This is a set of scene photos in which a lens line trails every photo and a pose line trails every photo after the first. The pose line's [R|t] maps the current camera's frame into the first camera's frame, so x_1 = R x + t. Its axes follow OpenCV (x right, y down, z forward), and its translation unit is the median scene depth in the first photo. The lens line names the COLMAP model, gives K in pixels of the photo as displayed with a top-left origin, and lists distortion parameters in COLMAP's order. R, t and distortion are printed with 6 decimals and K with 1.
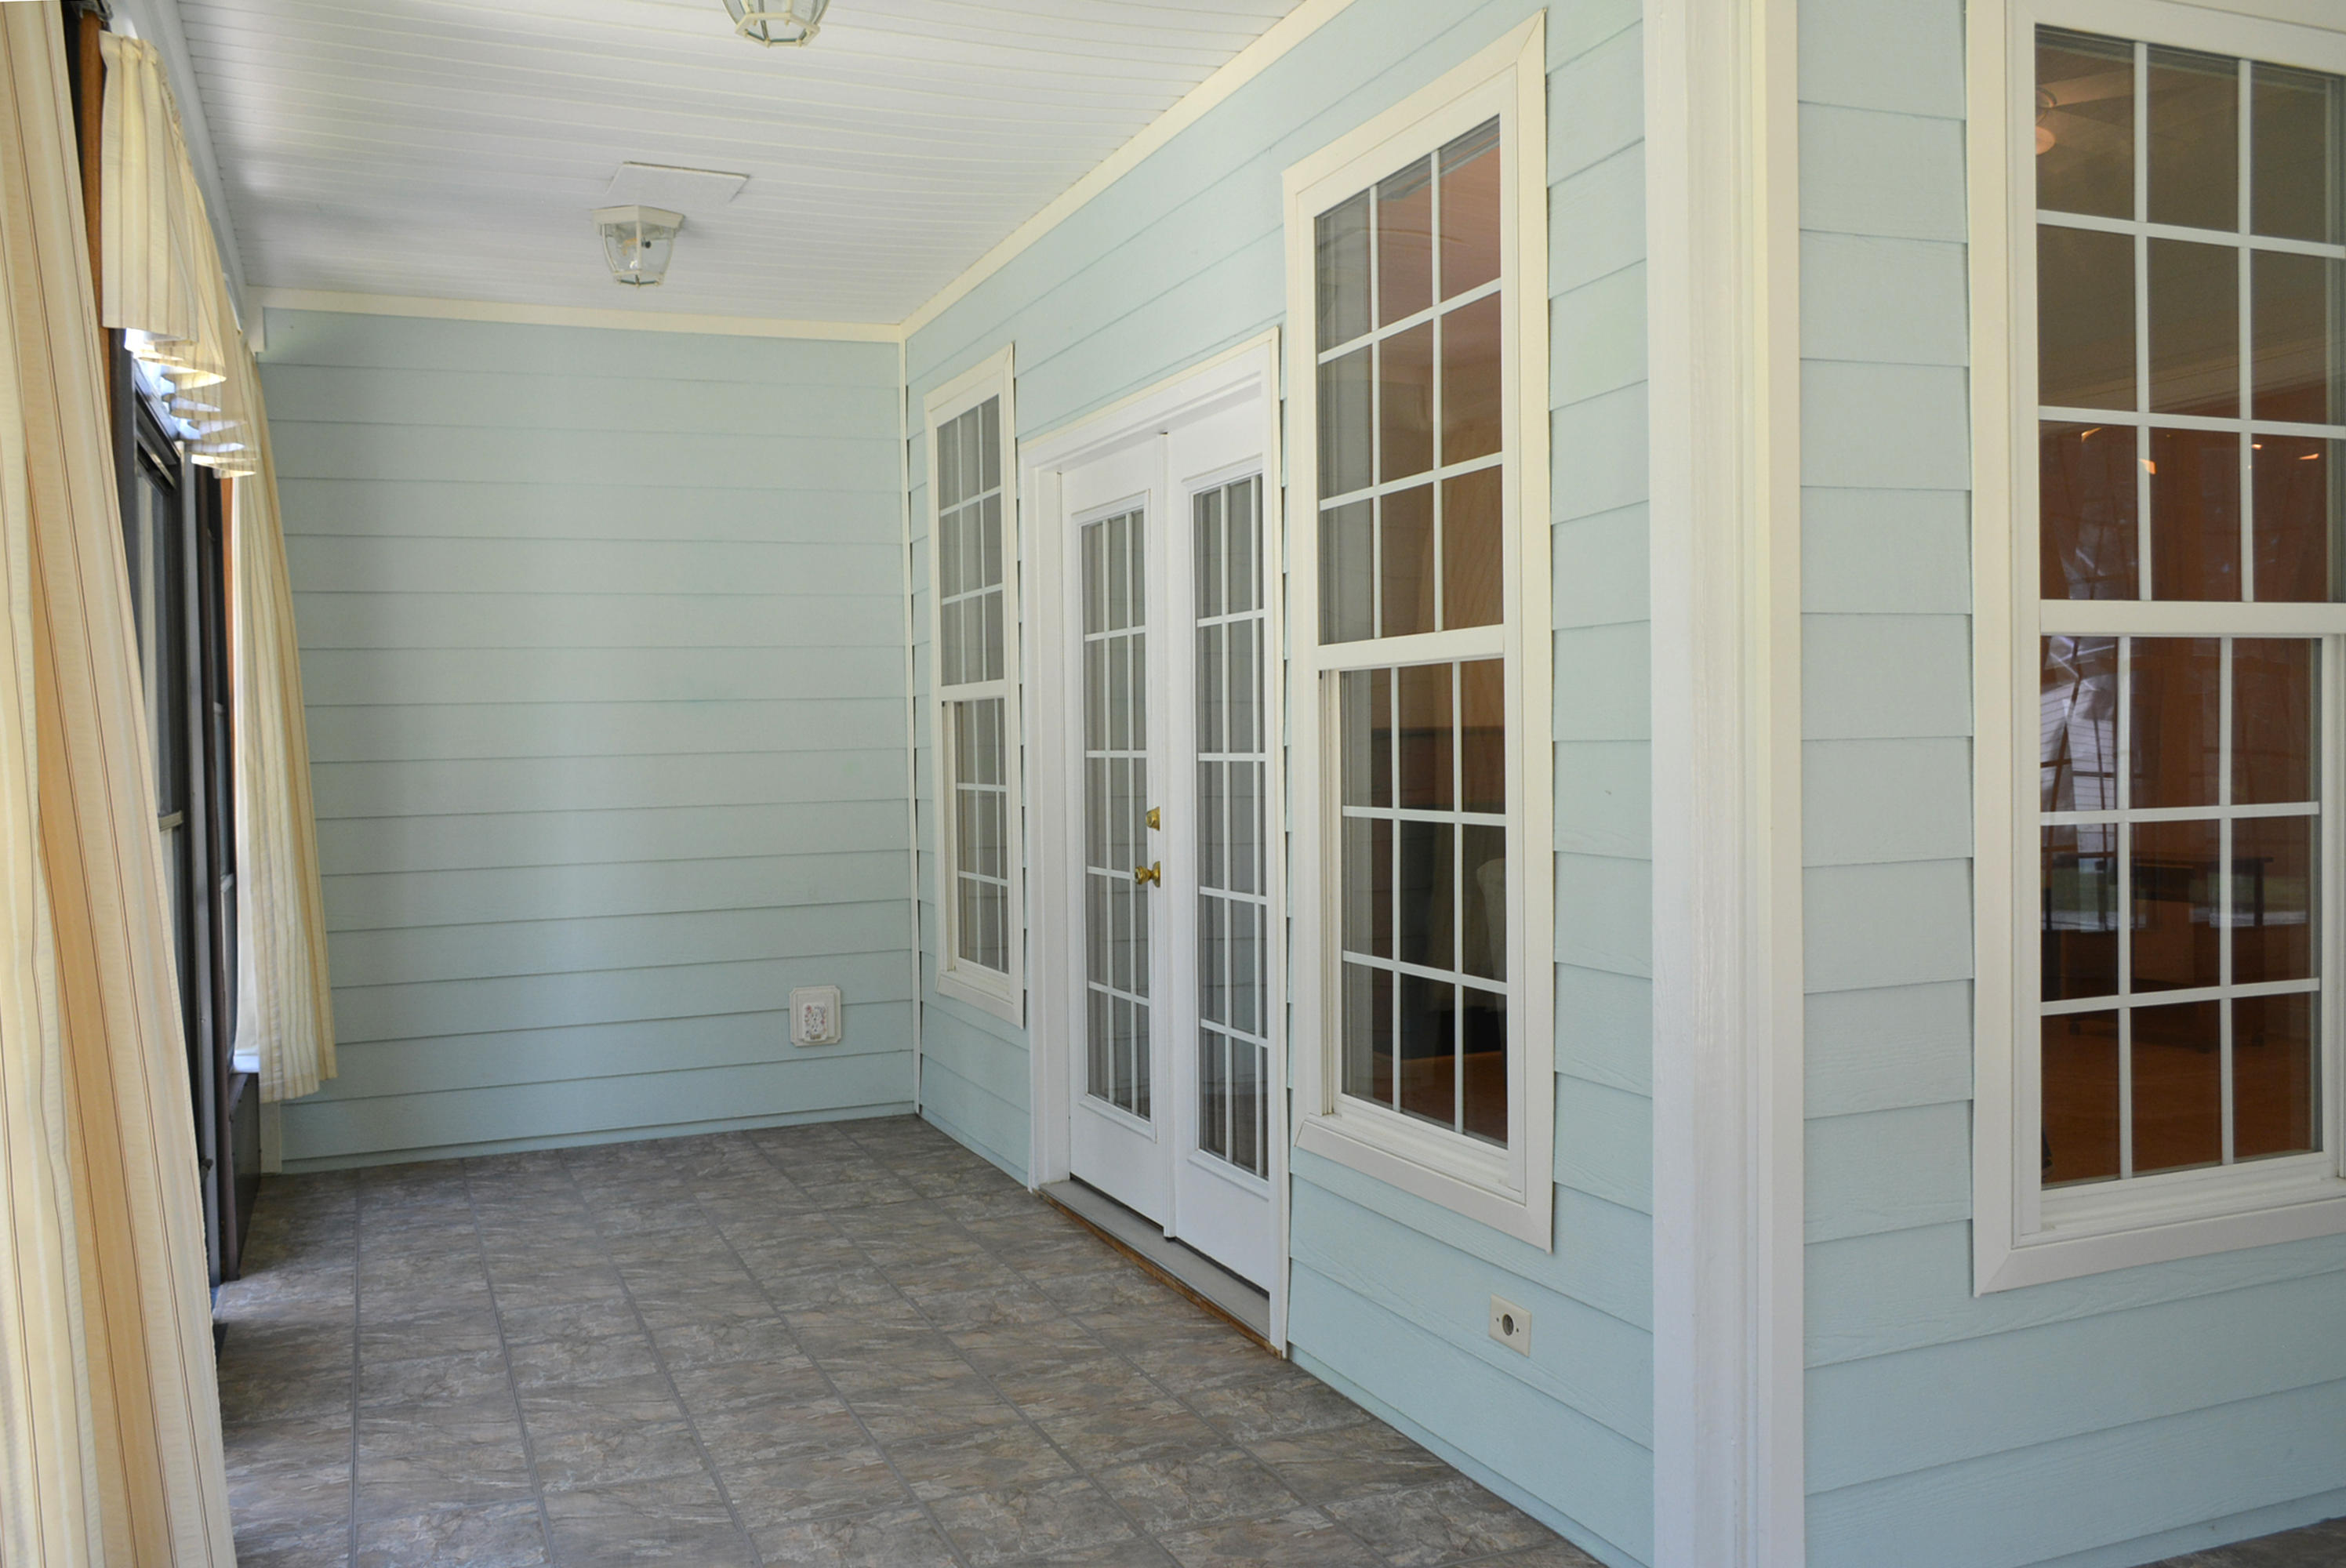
lens RADIAL K [[1918.9, 0, 1181.5], [0, 1918.9, 793.9], [0, 0, 1]] dist [-0.008907, 0.003071]
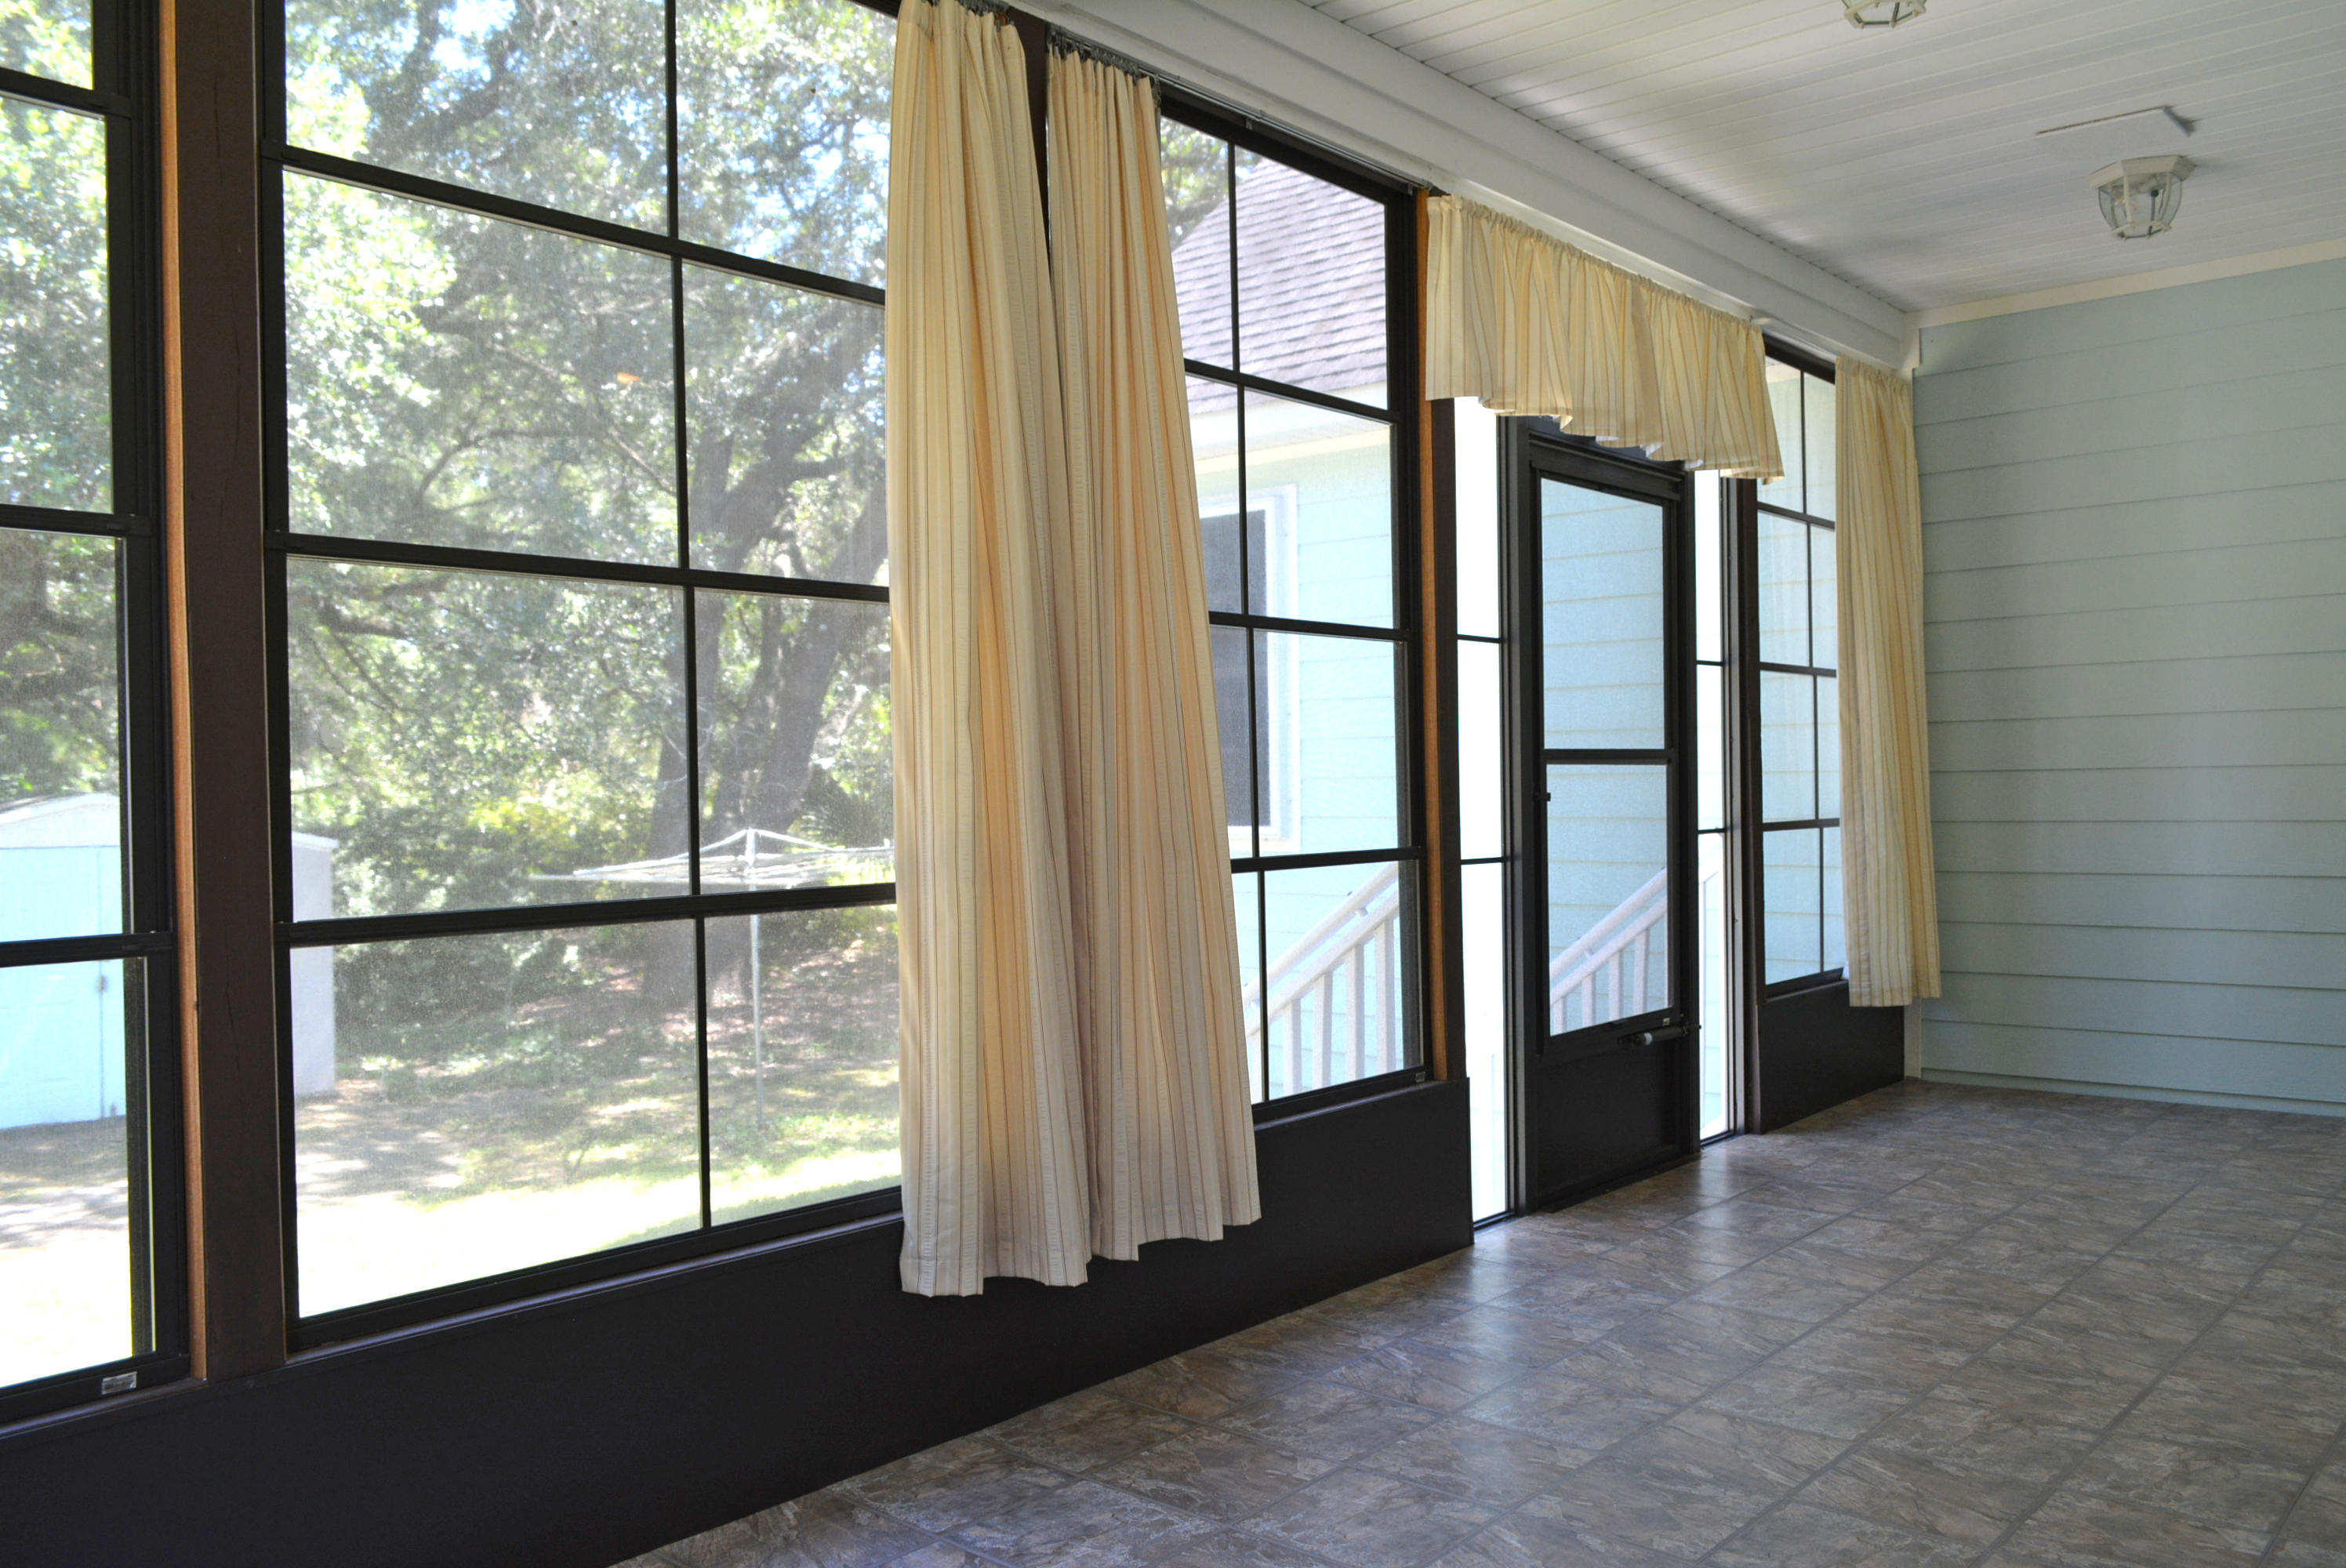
lens RADIAL K [[1819.8, 0, 1179.5], [0, 1819.8, 788.2], [0, 0, 1]] dist [-0.011583, 0.001061]
pose [[0.455989, 0.015714, -0.889847, 0.469448], [-0.016660, 0.999820, 0.009119, 0.033480], [0.889829, 0.010667, 0.456169, 0.164873]]
